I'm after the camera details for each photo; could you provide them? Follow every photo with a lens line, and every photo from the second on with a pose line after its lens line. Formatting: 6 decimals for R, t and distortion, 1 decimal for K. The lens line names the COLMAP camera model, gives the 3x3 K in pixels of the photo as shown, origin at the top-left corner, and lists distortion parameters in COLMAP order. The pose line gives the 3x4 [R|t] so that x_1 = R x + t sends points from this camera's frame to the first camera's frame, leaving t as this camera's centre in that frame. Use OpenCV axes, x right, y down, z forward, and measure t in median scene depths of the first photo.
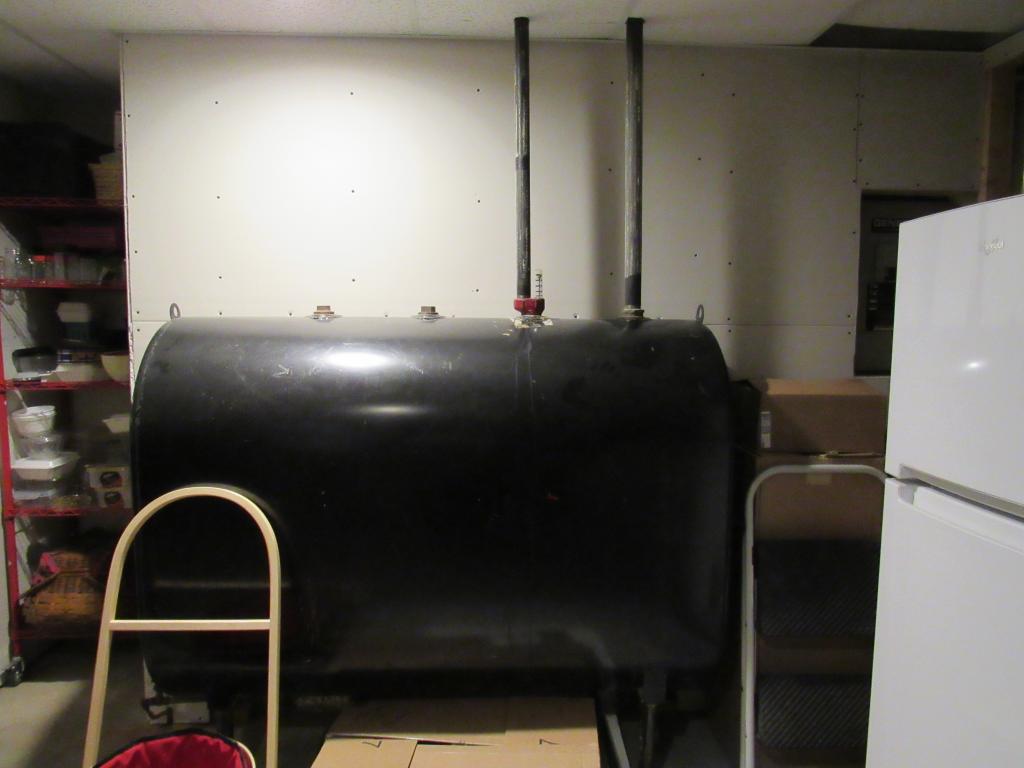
lens RADIAL K [[731.2, 0, 512.1], [0, 731.2, 382.9], [0, 0, 1]] dist [-0.021013, 0.000144]
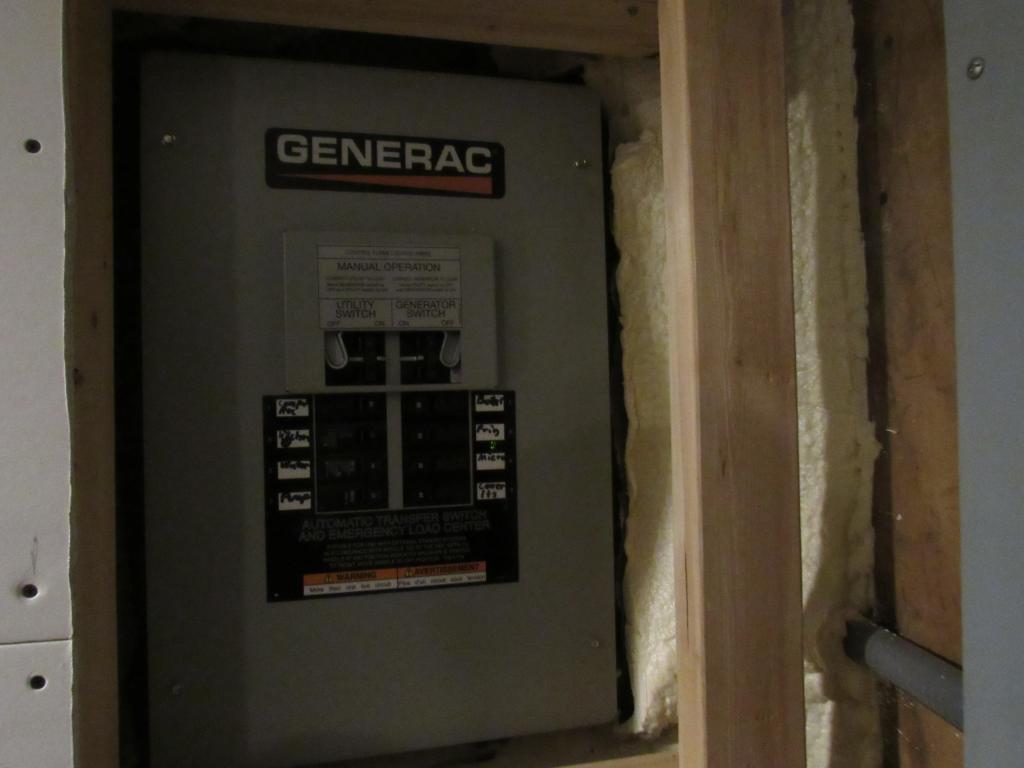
lens RADIAL K [[731.2, 0, 511.9], [0, 731.2, 384.7], [0, 0, 1]] dist [-0.021013, 0.000144]
pose [[0.977165, -0.020683, 0.211475, 0.520012], [0.044528, 0.993085, -0.108627, -0.112447], [-0.207766, 0.115563, 0.971328, 0.756371]]
